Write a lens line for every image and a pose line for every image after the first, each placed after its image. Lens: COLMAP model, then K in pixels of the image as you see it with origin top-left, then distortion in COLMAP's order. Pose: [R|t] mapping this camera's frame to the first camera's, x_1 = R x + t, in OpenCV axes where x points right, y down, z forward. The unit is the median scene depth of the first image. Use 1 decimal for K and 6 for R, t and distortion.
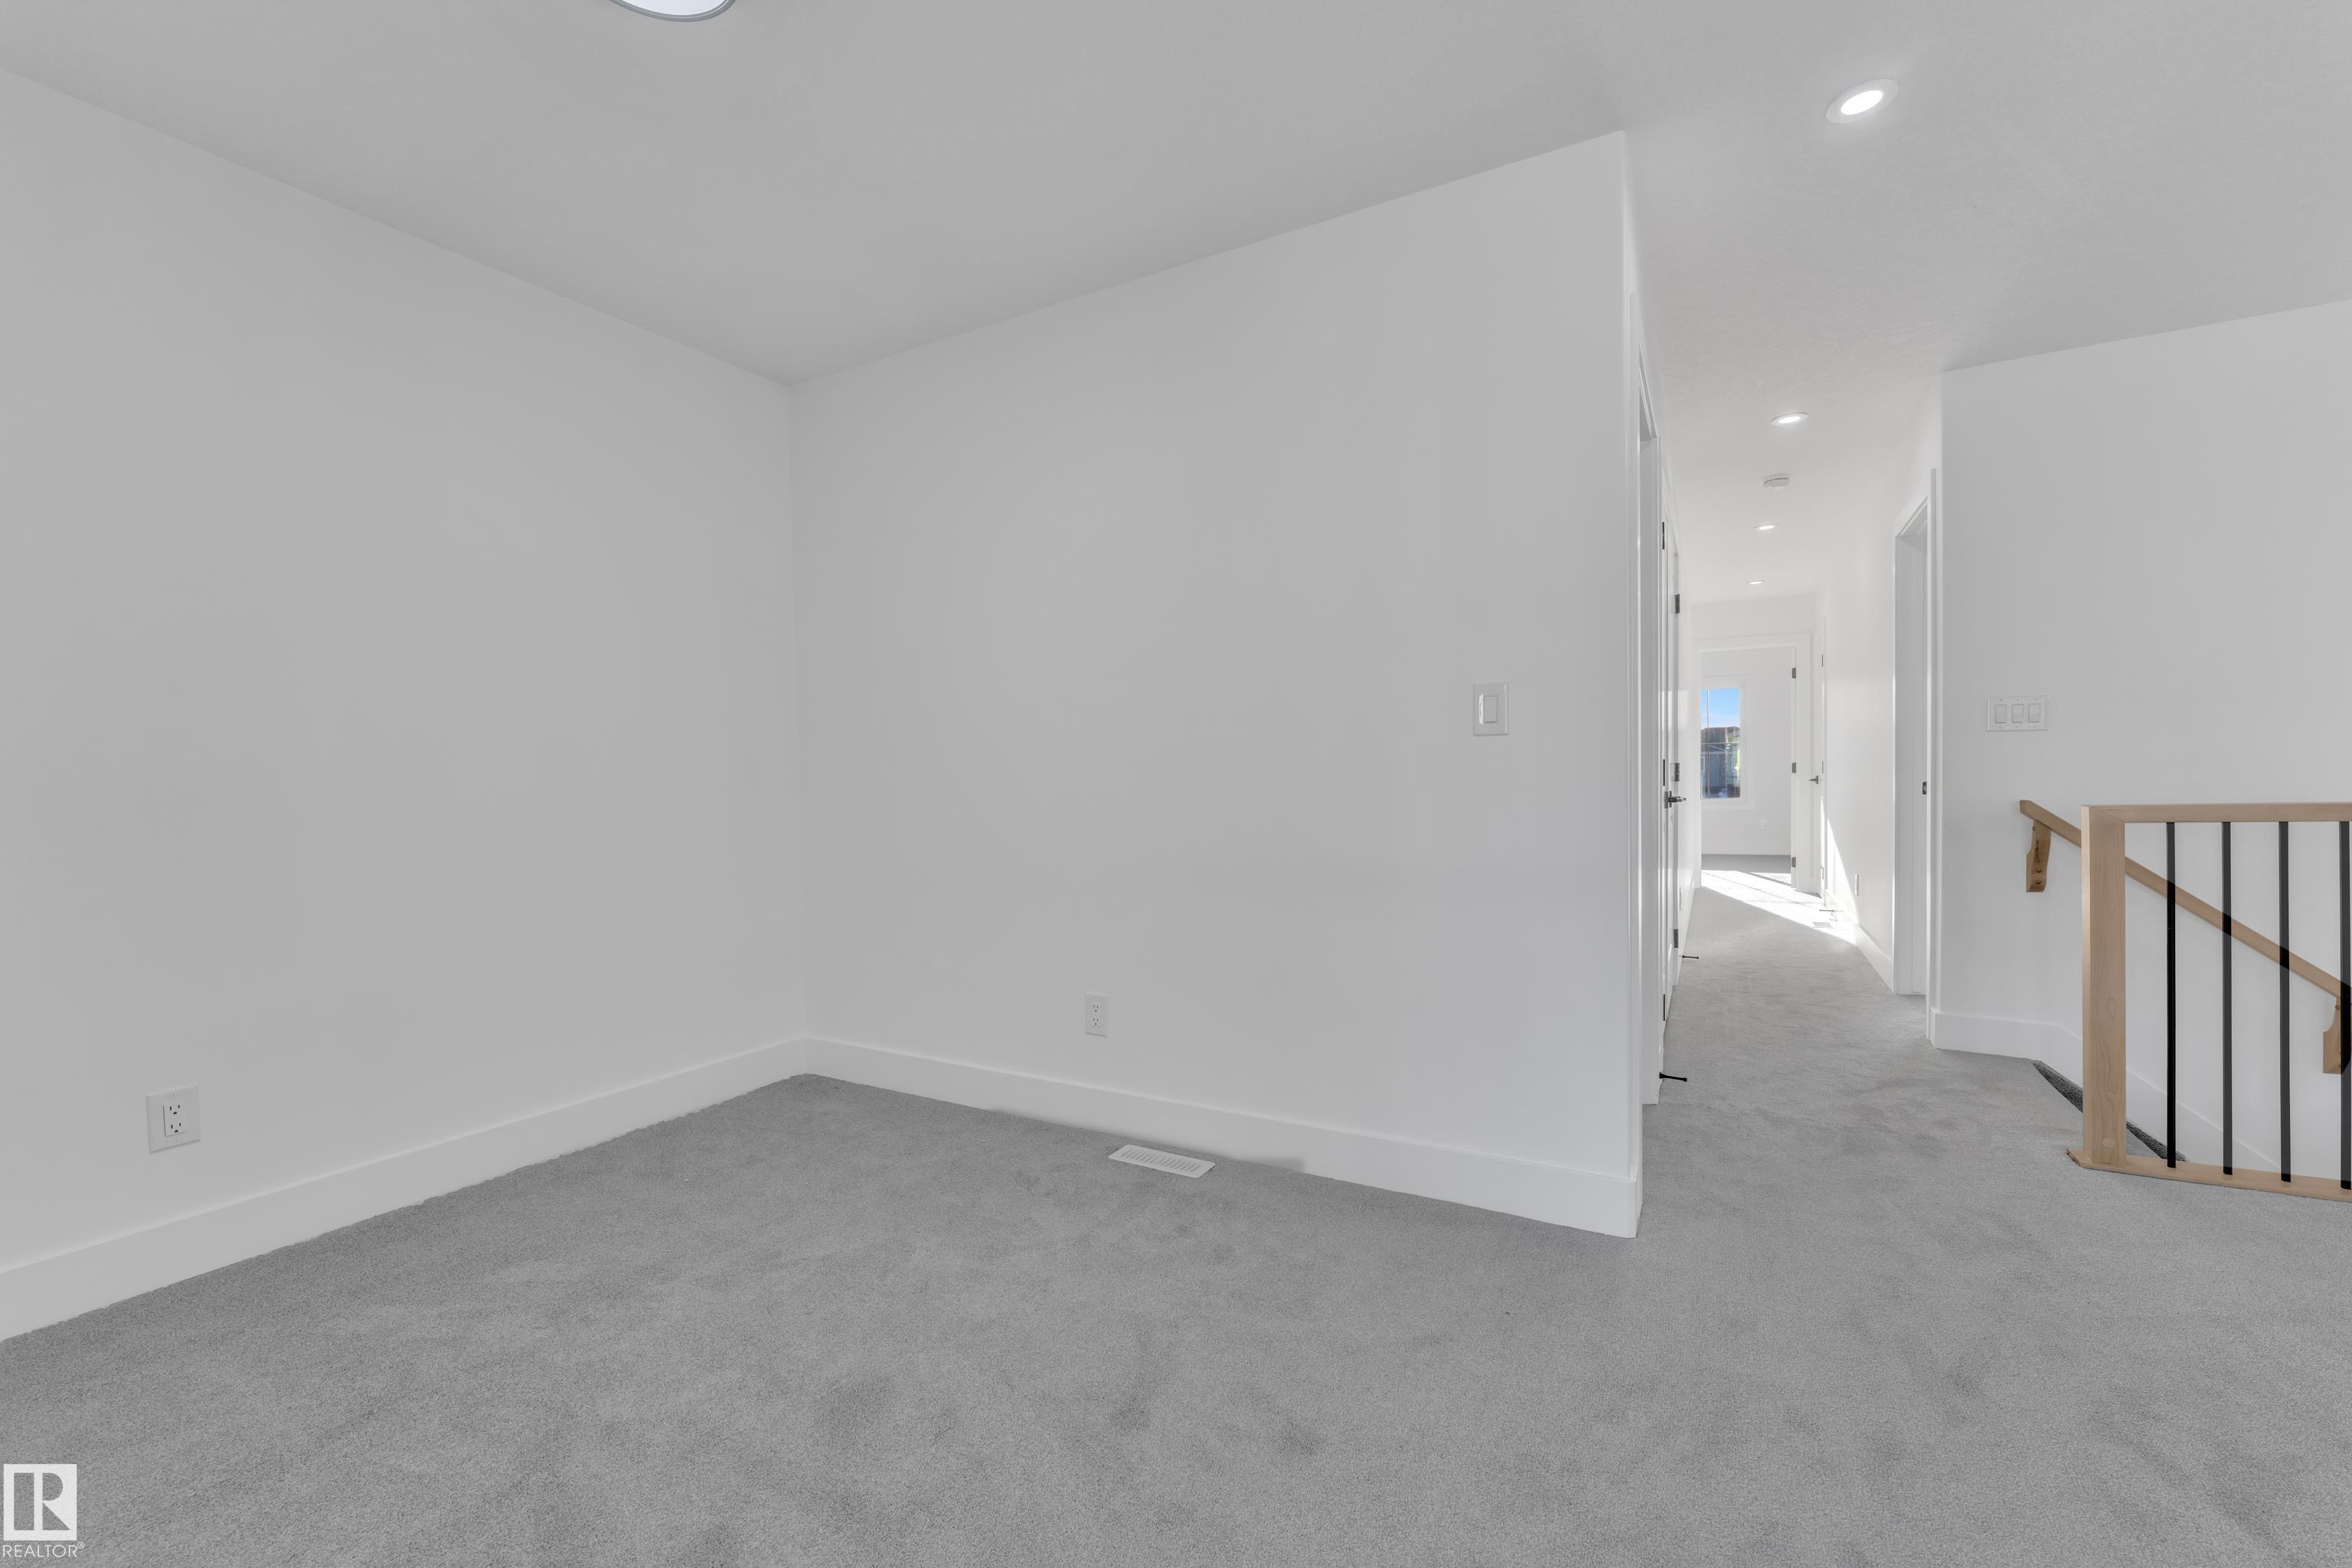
lens RADIAL K [[953.5, 0, 1177.4], [0, 953.5, 784.9], [0, 0, 1]] dist [-0.000638, -0.000098]
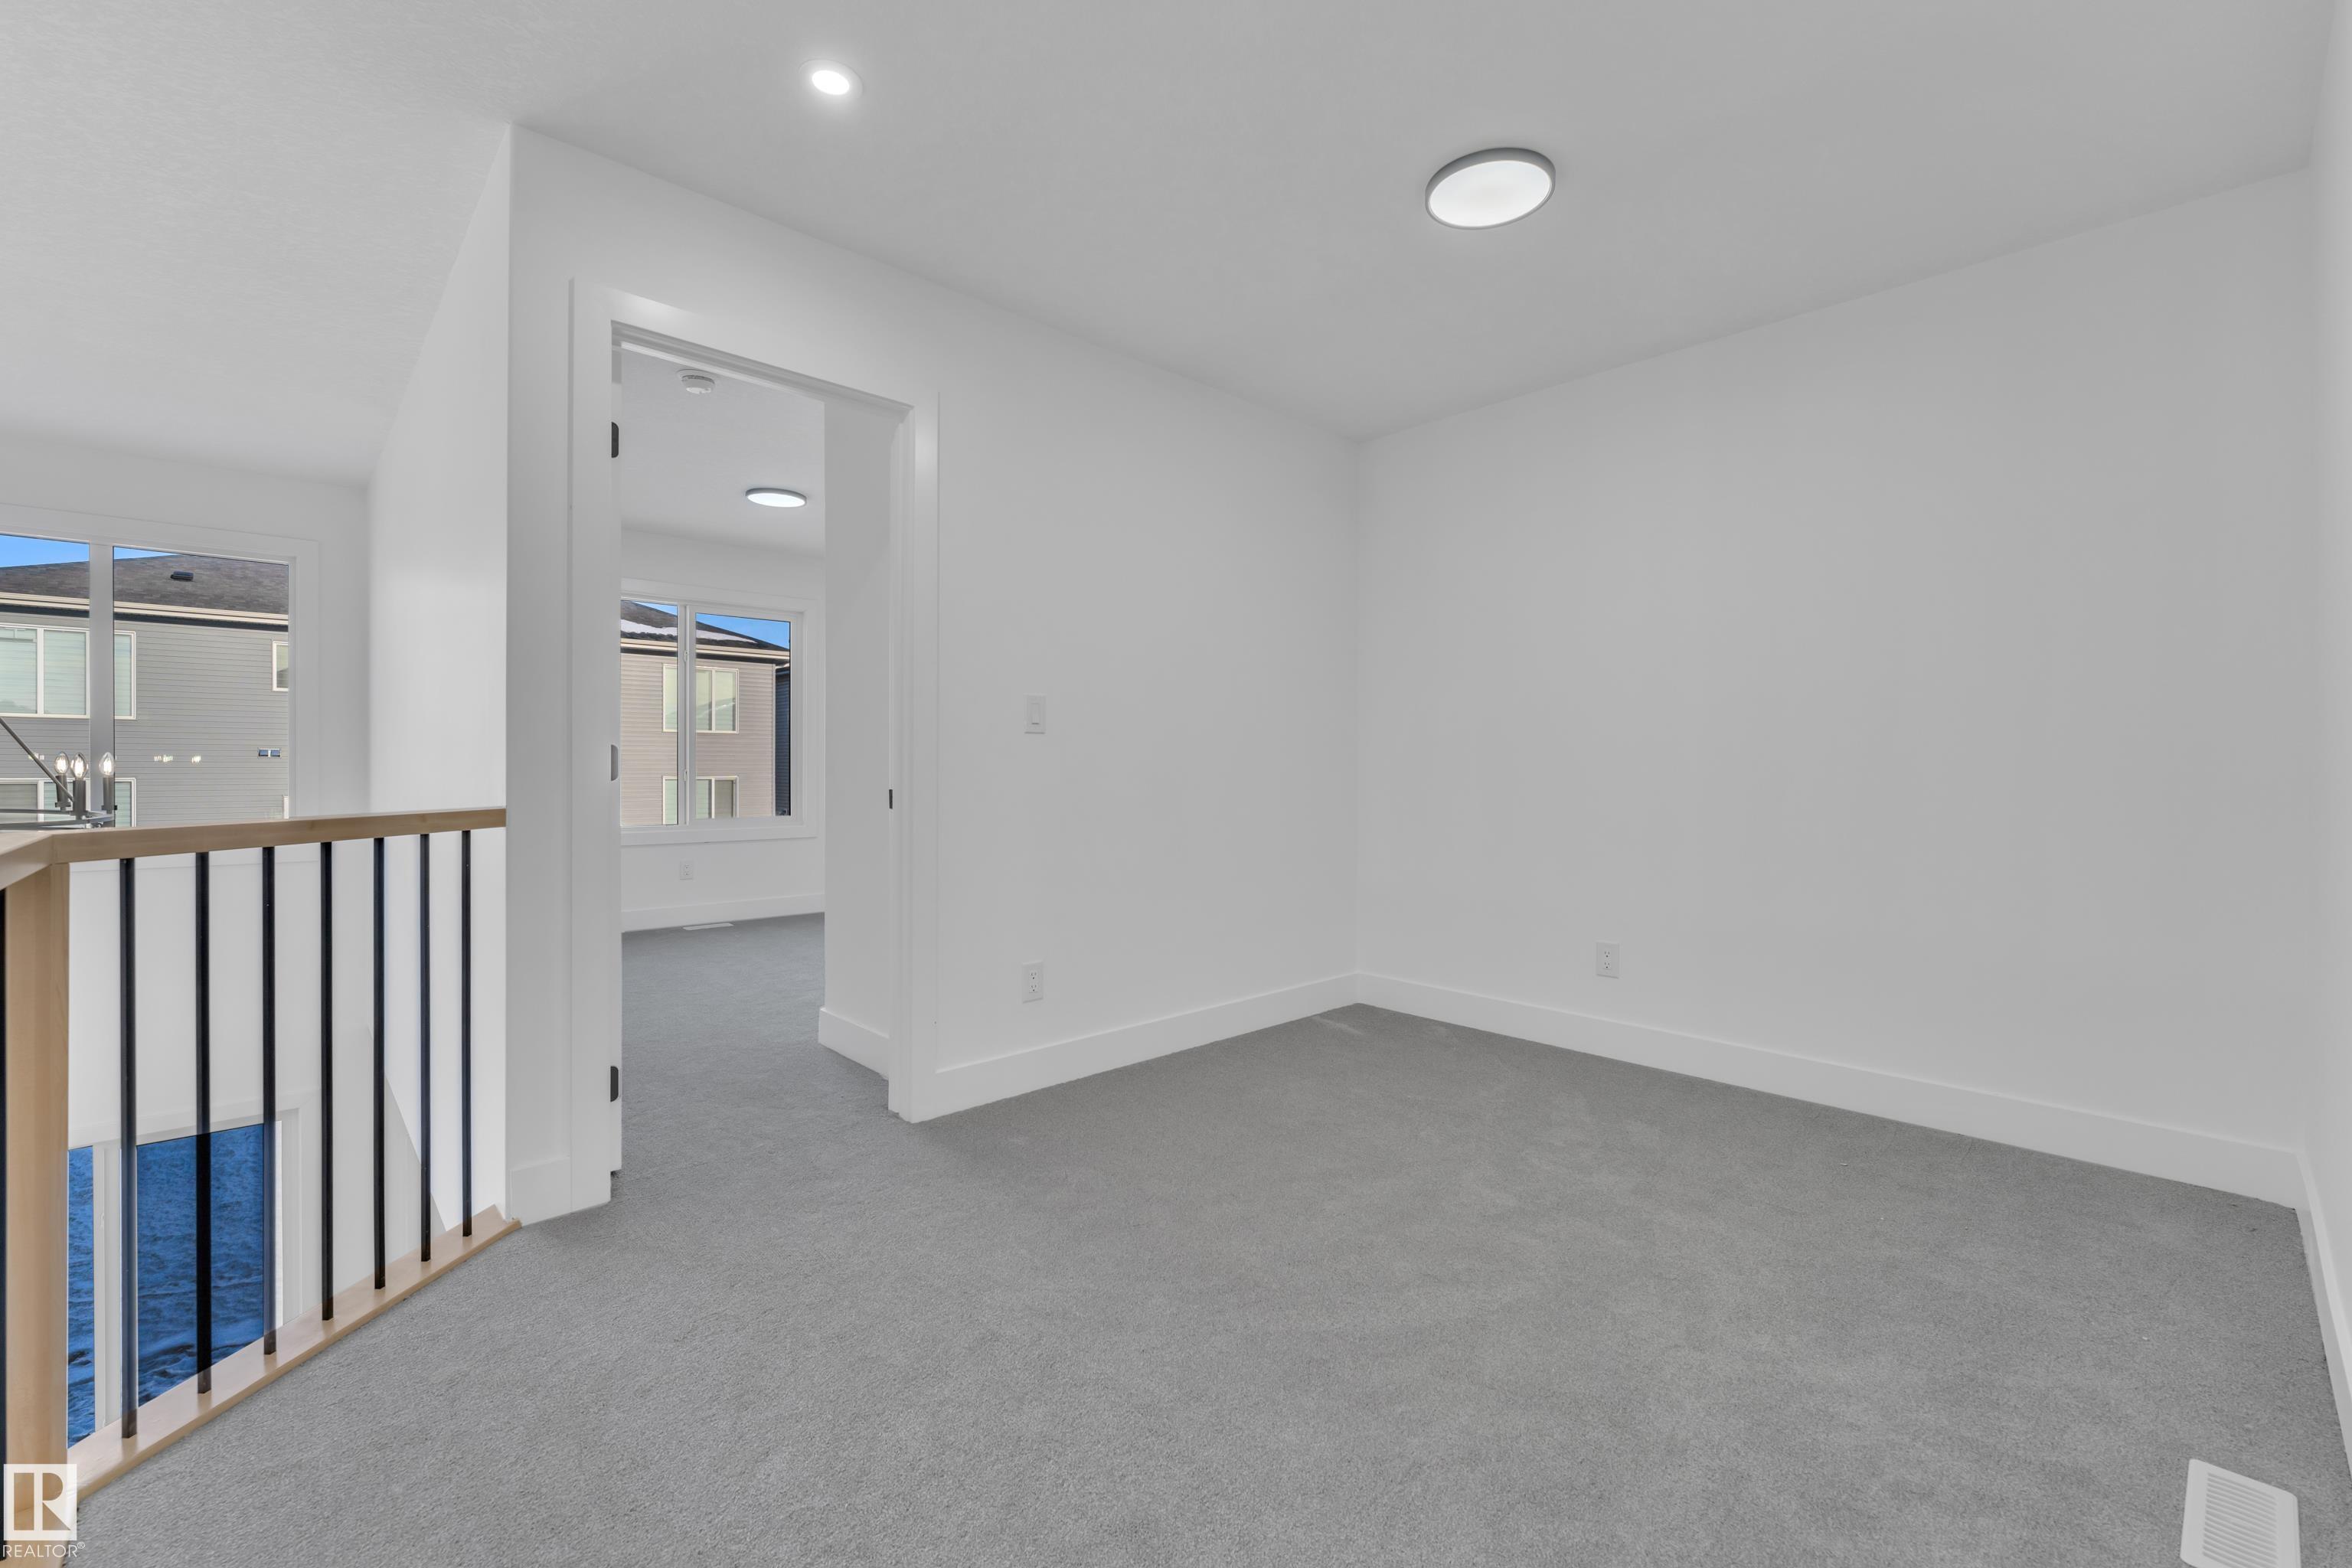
lens RADIAL K [[963.9, 0, 1177.0], [0, 963.9, 786.2], [0, 0, 1]] dist [-0.002323, -0.000165]
pose [[-0.305640, 0.025168, -0.951814, 0.785822], [-0.004309, 0.999604, 0.027816, -0.003841], [0.952137, 0.012603, -0.305411, 0.786601]]
